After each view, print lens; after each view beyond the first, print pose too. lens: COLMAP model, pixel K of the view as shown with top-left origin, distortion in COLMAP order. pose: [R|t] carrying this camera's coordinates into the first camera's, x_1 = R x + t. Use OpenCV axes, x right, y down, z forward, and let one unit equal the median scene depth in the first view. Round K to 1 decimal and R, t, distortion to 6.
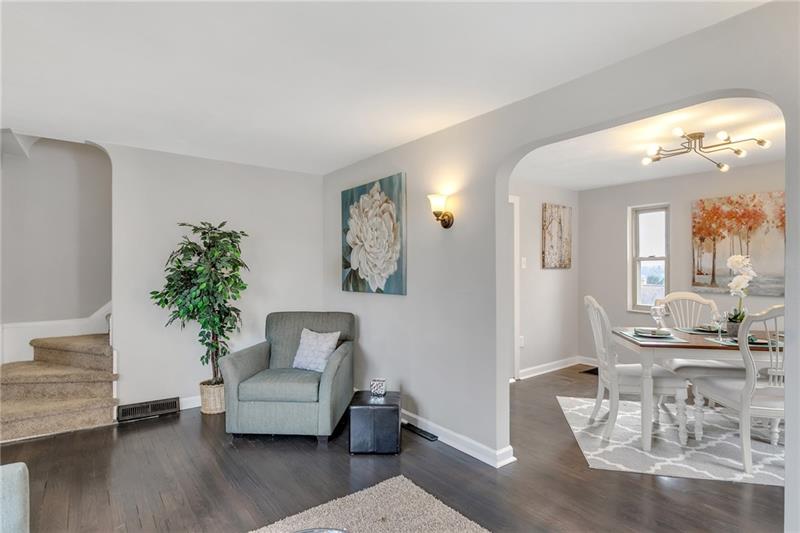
lens RADIAL K [[409.7, 0, 404.8], [0, 409.7, 265.9], [0, 0, 1]] dist [0.002700, 0.001559]
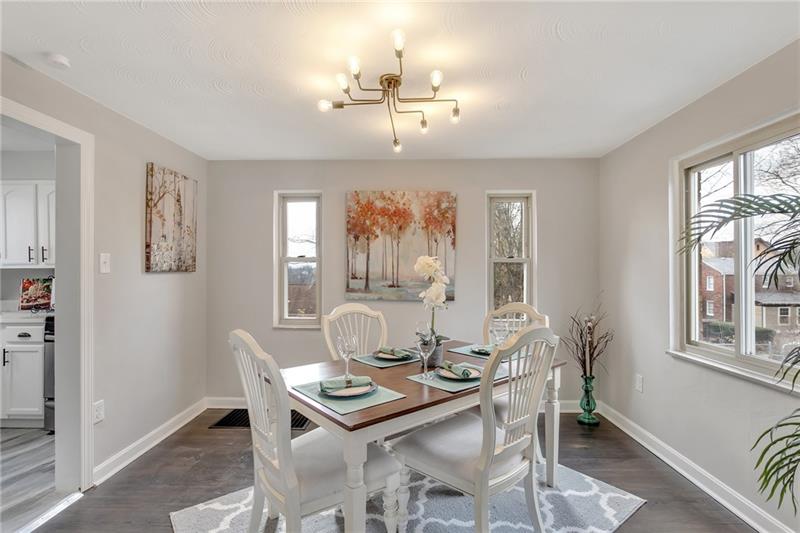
lens RADIAL K [[390.2, 0, 400.8], [0, 390.2, 267.0], [0, 0, 1]] dist [-0.004362, 0.002541]
pose [[0.637205, 0.003572, 0.770686, 0.161523], [-0.004237, 0.999990, -0.001132, -0.003204], [-0.770682, -0.002544, 0.637214, 0.423388]]
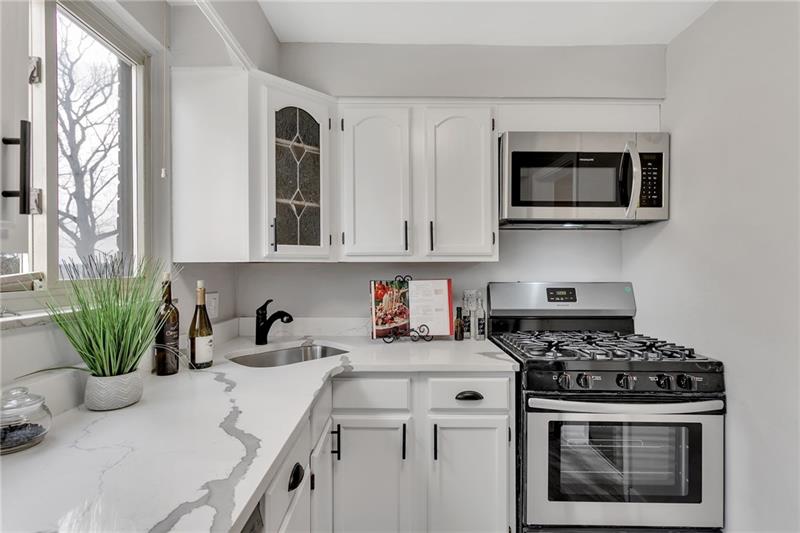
lens RADIAL K [[390.2, 0, 403.4], [0, 390.2, 265.9], [0, 0, 1]] dist [-0.004362, 0.002541]
pose [[0.606052, 0.005081, 0.795409, -0.050480], [-0.011408, 0.999932, 0.002305, 0.004993], [-0.795343, -0.010471, 0.606069, 1.250313]]
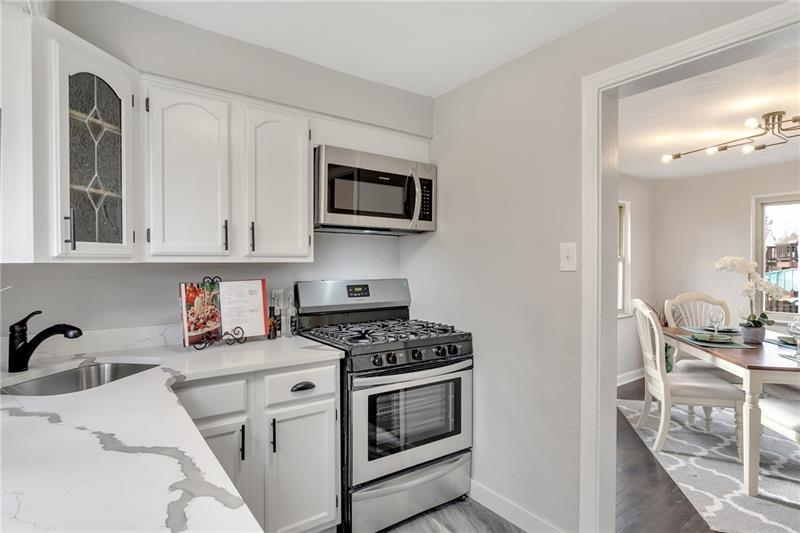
lens RADIAL K [[416.3, 0, 398.9], [0, 416.3, 265.8], [0, 0, 1]] dist [-0.005378, 0.002708]
pose [[0.034247, -0.001159, 0.999413, -0.140275], [-0.011122, 0.999937, 0.001541, 0.002338], [-0.999352, -0.011168, 0.034232, 1.309962]]
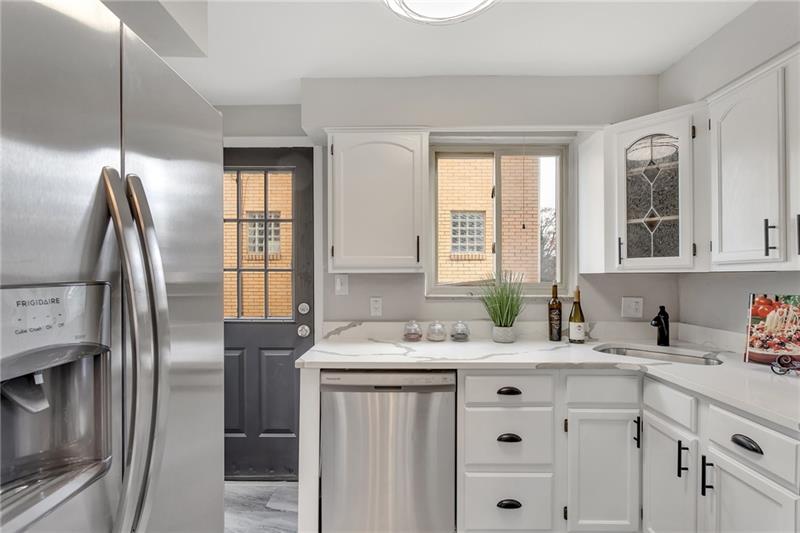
lens RADIAL K [[390.2, 0, 398.0], [0, 390.2, 277.7], [0, 0, 1]] dist [-0.004362, 0.002541]
pose [[0.784896, 0.008022, -0.619575, 0.248998], [0.003529, 0.999842, 0.017416, 0.000600], [0.619617, -0.015856, 0.784744, 1.046016]]
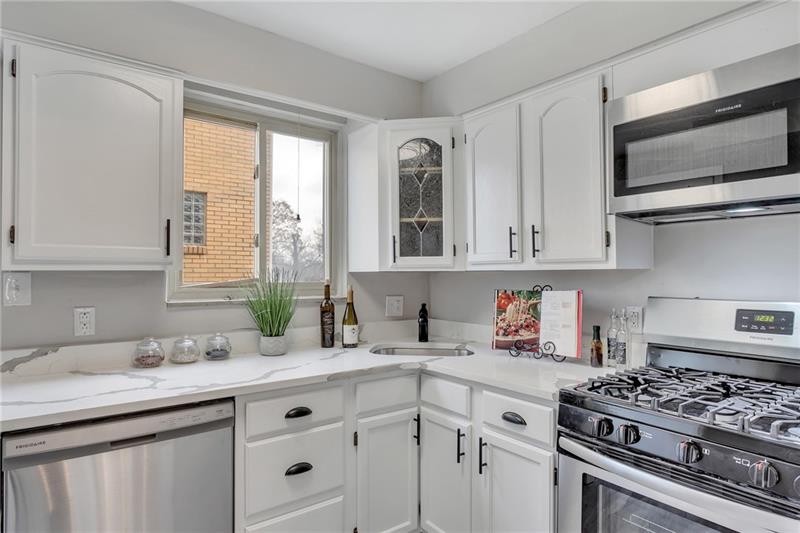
lens RADIAL K [[458.6, 0, 403.2], [0, 458.6, 268.4], [0, 0, 1]] dist [-0.022929, 0.004688]
pose [[0.999986, 0.004609, -0.002690, 0.181227], [-0.004611, 0.999989, -0.000792, 0.000667], [0.002686, 0.000804, 0.999996, 1.036642]]
